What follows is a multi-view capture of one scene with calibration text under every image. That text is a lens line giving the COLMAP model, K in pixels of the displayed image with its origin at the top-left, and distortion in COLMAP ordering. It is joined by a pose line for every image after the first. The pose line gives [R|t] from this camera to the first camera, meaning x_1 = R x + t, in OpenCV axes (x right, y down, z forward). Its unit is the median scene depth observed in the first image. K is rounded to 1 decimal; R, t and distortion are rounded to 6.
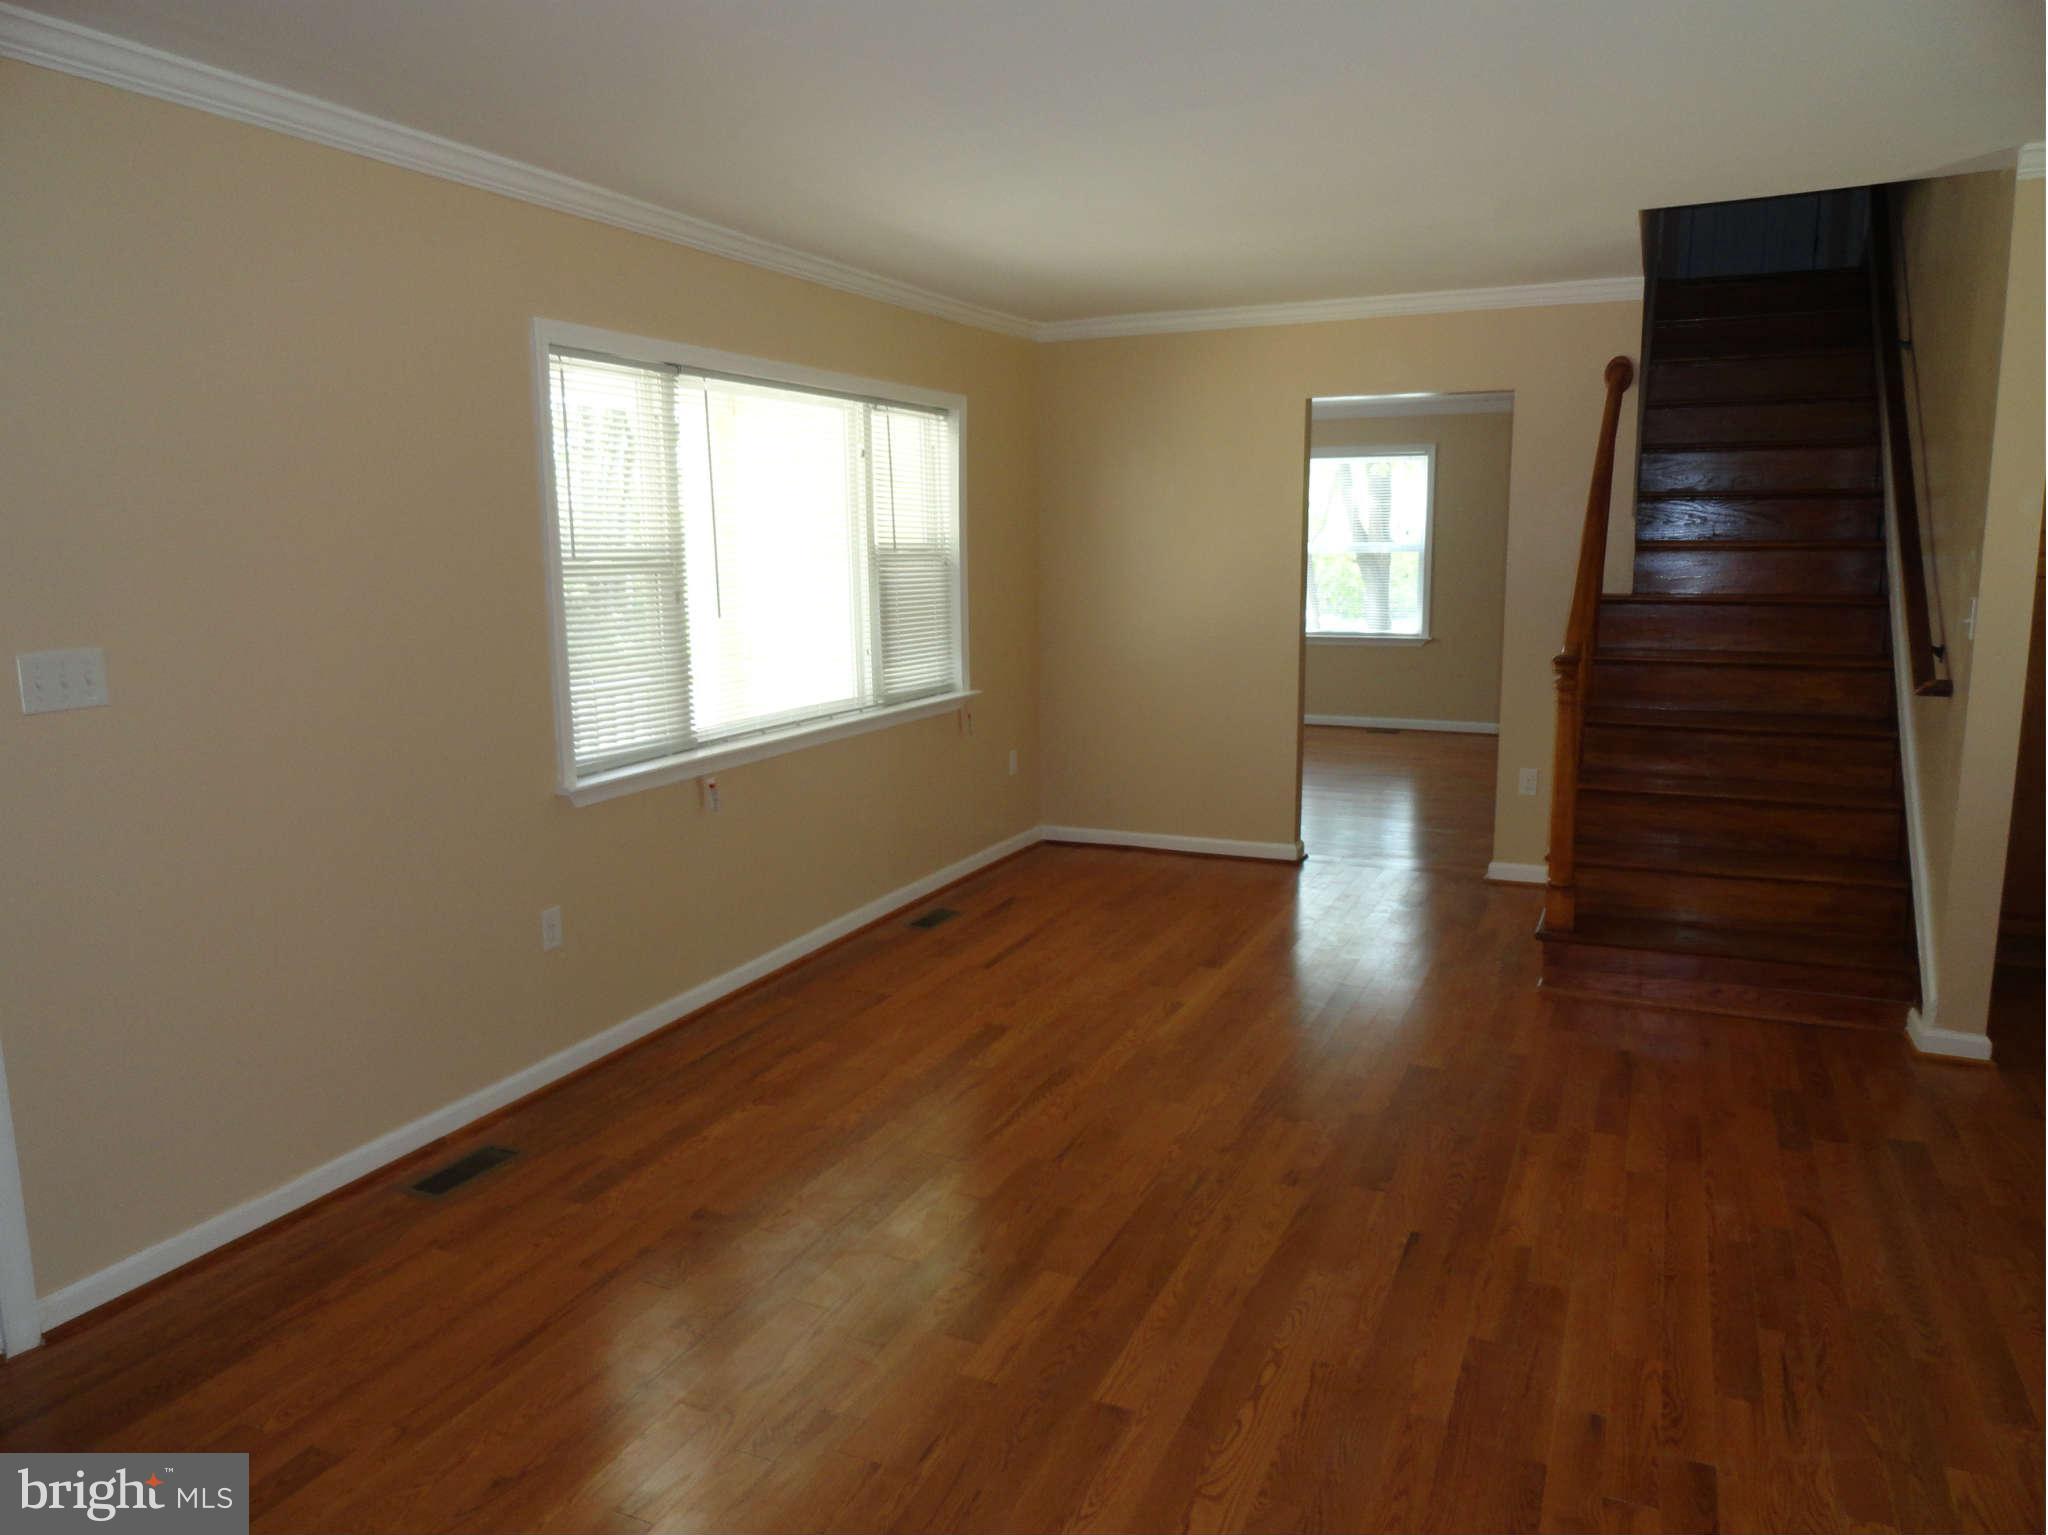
lens RADIAL K [[1396.7, 0, 1022.2], [0, 1396.7, 778.9], [0, 0, 1]] dist [0.001983, 0.001915]
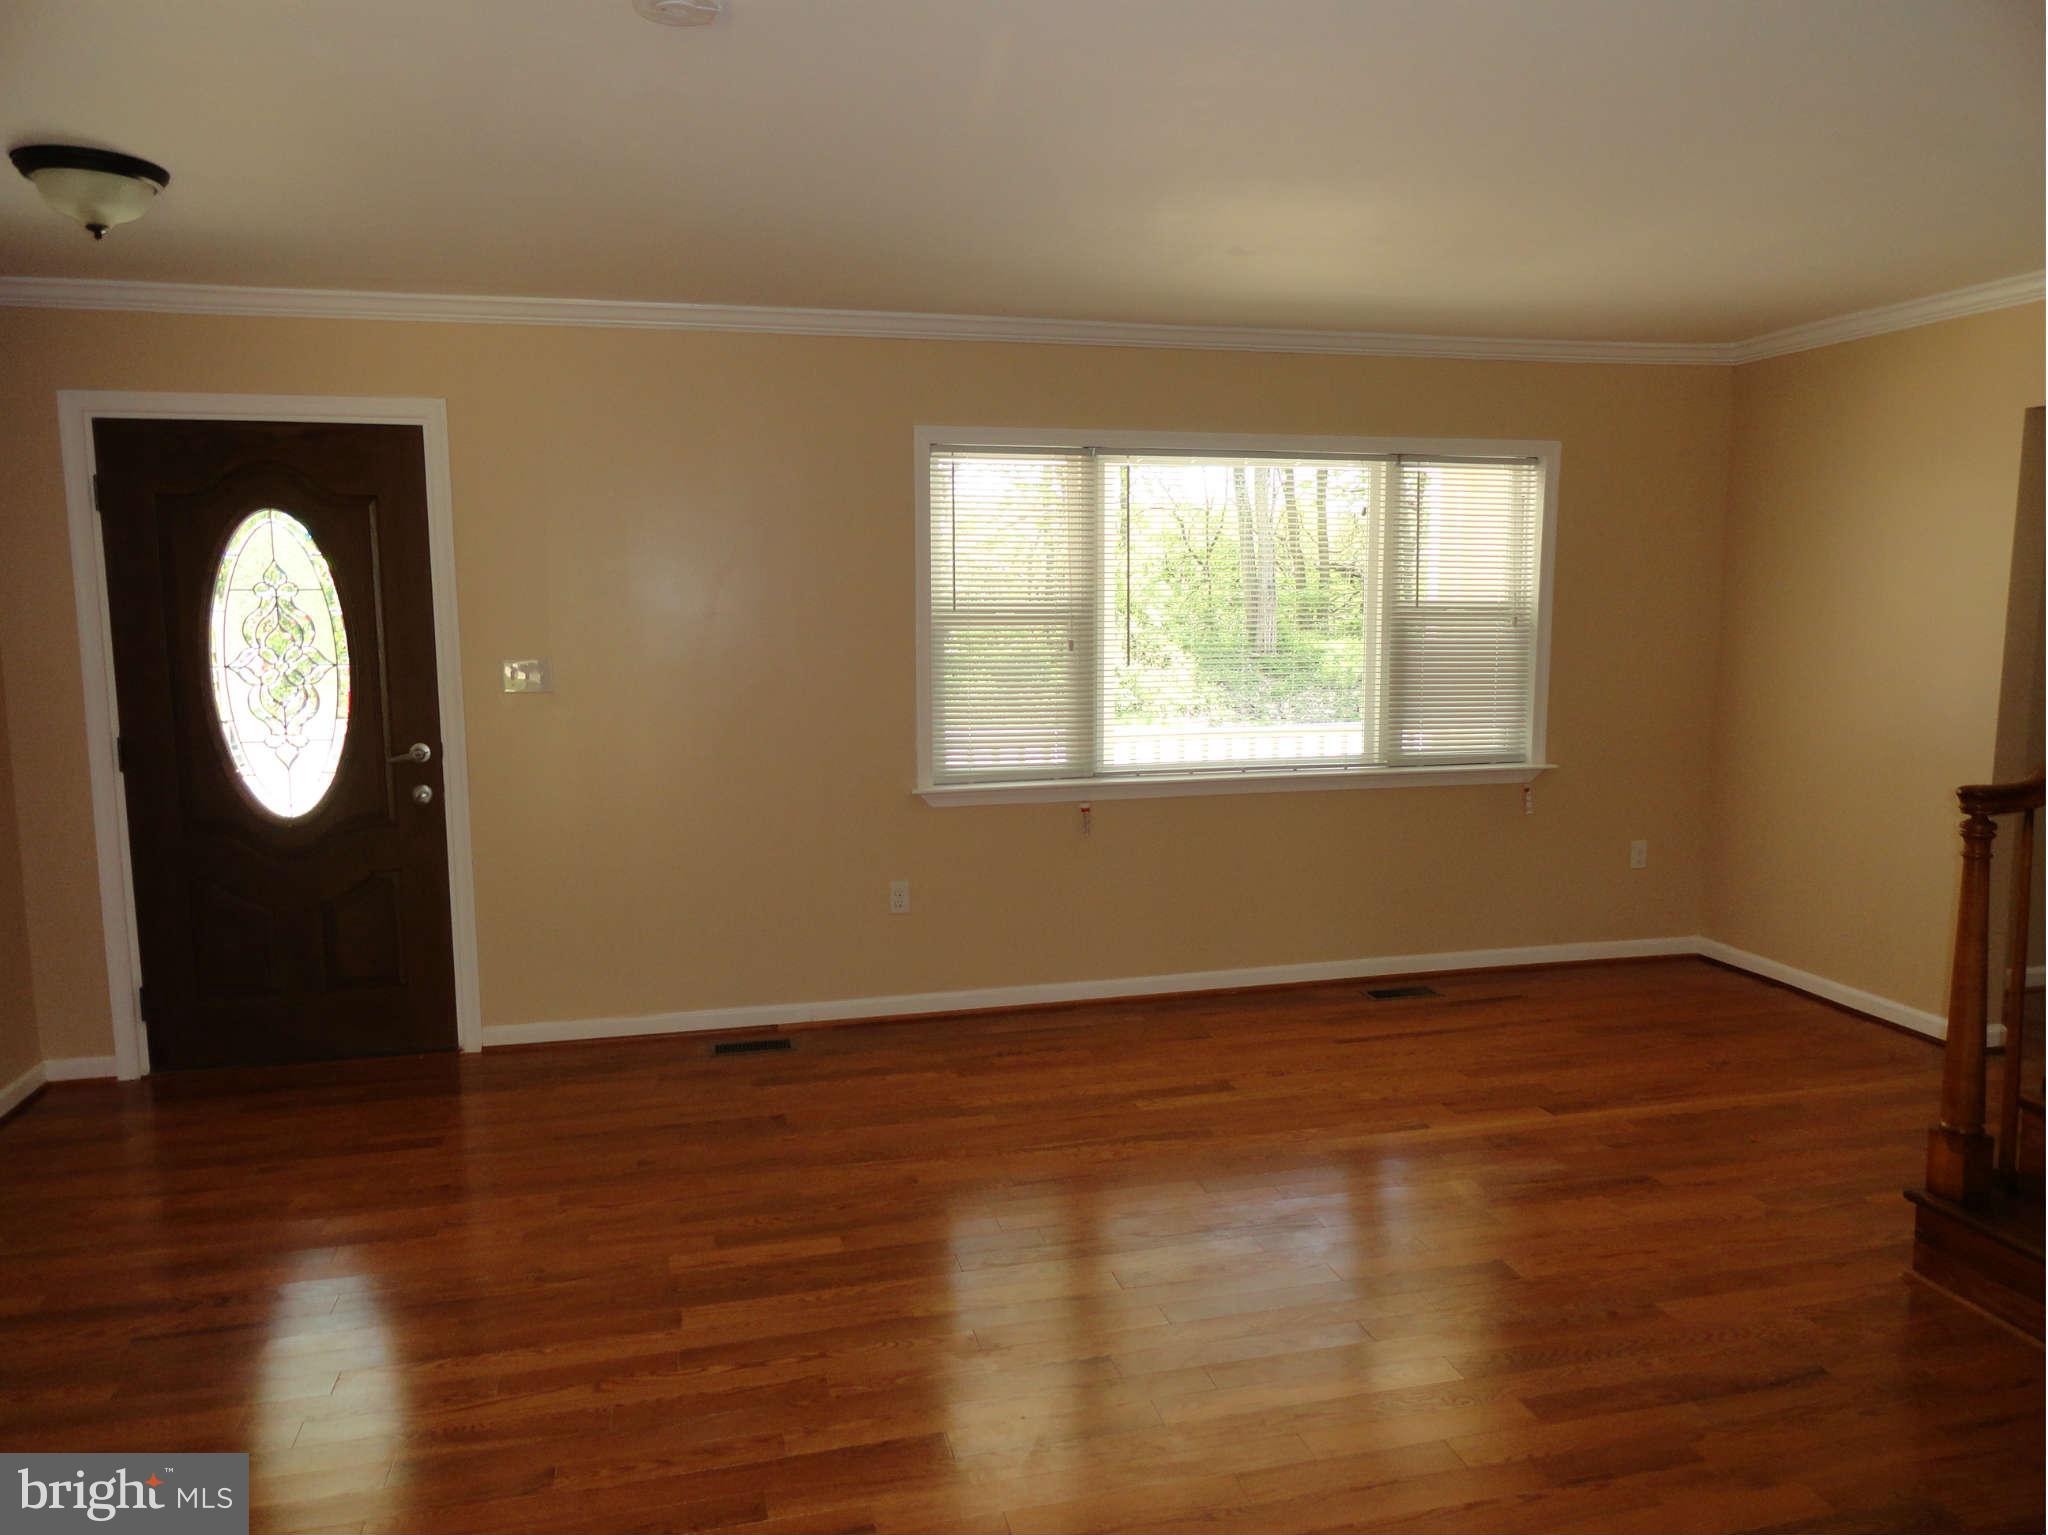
lens RADIAL K [[1399.7, 0, 1024.0], [0, 1399.7, 767.5], [0, 0, 1]] dist [-0.002719, 0.001136]
pose [[0.631380, 0.112121, -0.767325, 0.597941], [-0.139194, 0.989808, 0.030097, -0.054978], [0.762879, 0.087805, 0.640552, 0.214659]]
